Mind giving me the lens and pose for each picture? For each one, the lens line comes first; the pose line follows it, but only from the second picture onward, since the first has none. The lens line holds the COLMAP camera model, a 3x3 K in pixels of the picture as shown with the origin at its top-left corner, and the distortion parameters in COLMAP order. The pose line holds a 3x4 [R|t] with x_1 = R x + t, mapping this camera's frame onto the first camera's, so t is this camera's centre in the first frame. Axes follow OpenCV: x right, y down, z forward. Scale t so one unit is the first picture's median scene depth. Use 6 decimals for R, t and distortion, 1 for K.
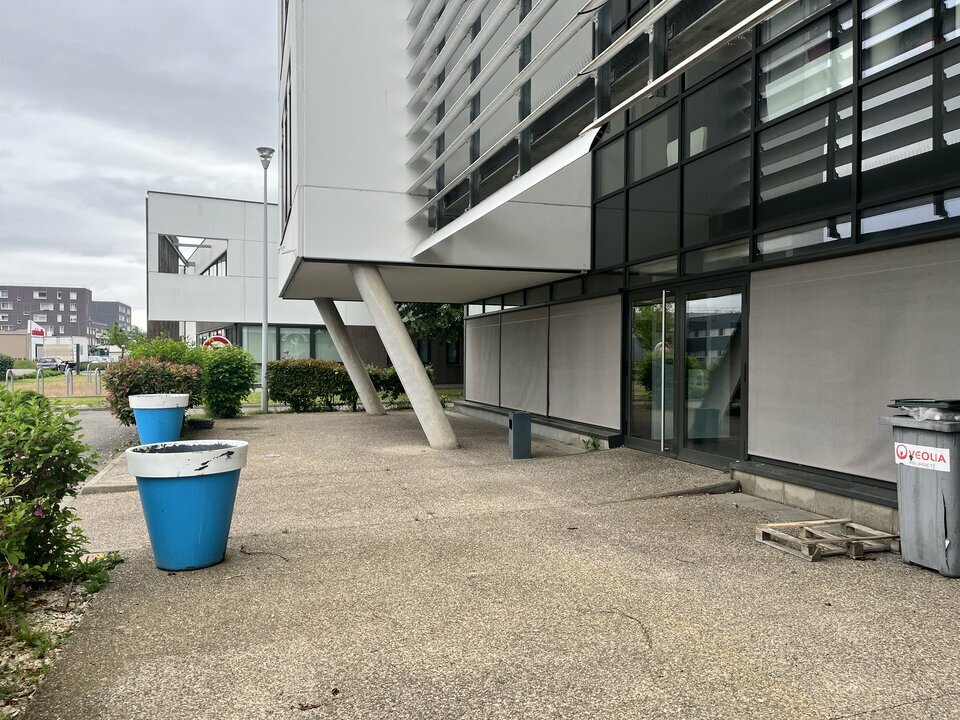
lens RADIAL K [[712.5, 0, 473.1], [0, 712.5, 362.6], [0, 0, 1]] dist [0.077971, 0.001094]
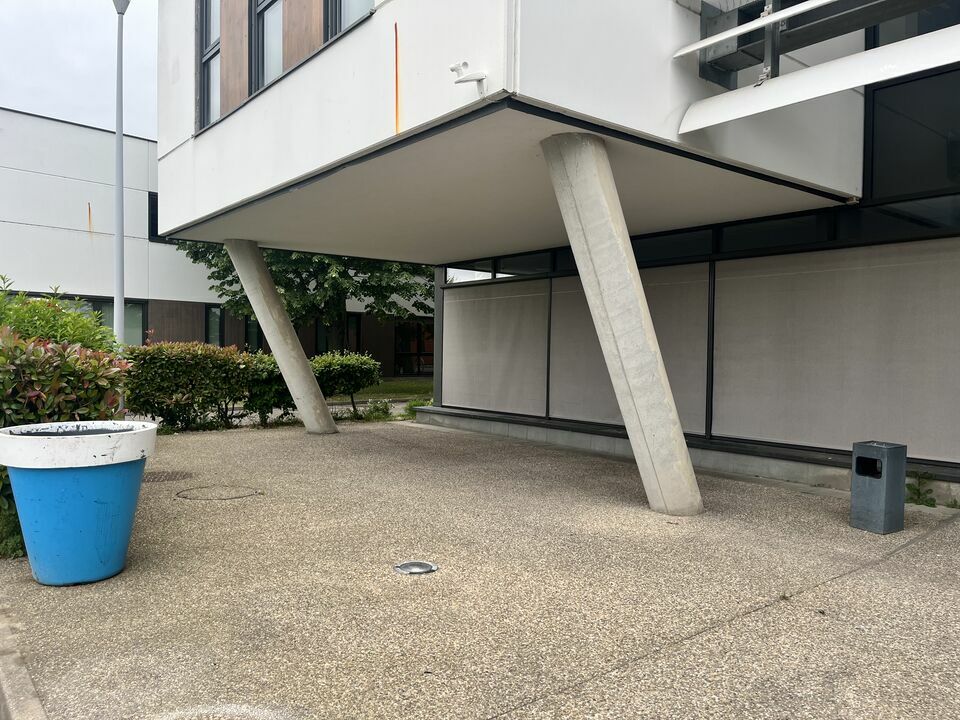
lens RADIAL K [[712.5, 0, 487.3], [0, 712.5, 355.2], [0, 0, 1]] dist [0.077971, 0.001094]
pose [[0.933806, 0.005723, 0.357733, -0.222608], [-0.005880, 0.999983, -0.000649, 0.003469], [-0.357731, -0.001497, 0.933824, 0.340634]]
